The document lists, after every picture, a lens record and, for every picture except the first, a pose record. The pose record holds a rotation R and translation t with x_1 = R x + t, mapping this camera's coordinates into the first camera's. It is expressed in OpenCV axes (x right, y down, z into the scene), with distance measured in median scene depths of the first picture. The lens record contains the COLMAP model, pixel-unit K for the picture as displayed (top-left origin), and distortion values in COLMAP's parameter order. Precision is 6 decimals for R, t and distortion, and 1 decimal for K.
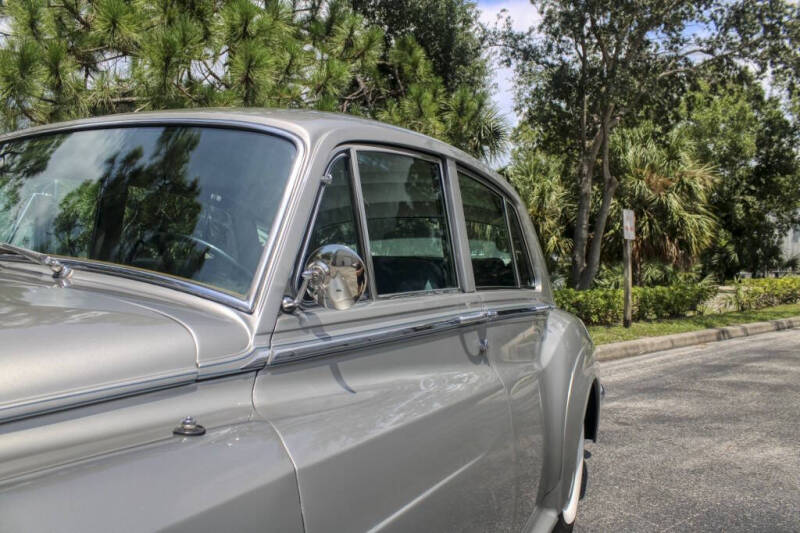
lens RADIAL K [[1936.2, 0, 384.8], [0, 1936.2, 266.9], [0, 0, 1]] dist [0.022152, 0.714711]
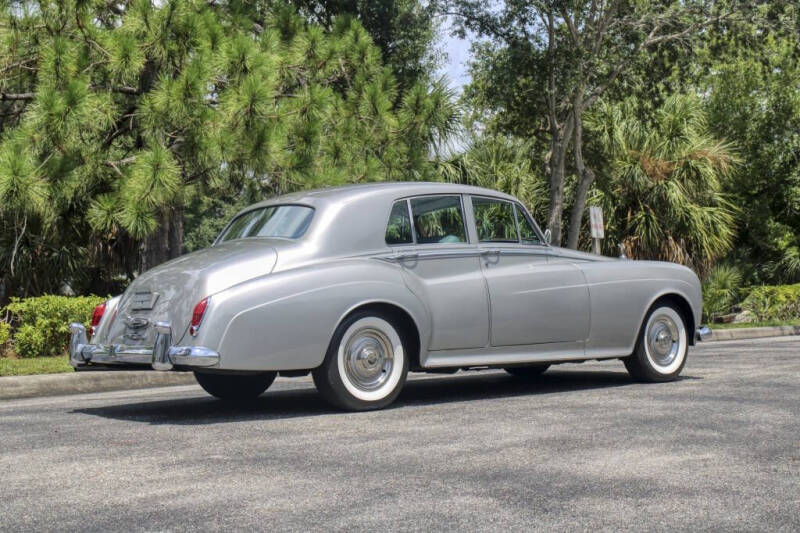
lens RADIAL K [[1335.7, 0, 400.0], [0, 1335.7, 266.5], [0, 0, 1]] dist [0.130305, -0.110543]
pose [[0.999572, -0.028601, 0.006144, 0.032277], [0.028549, 0.999558, 0.008294, -0.010663], [-0.006378, -0.008115, 0.999947, 0.441506]]
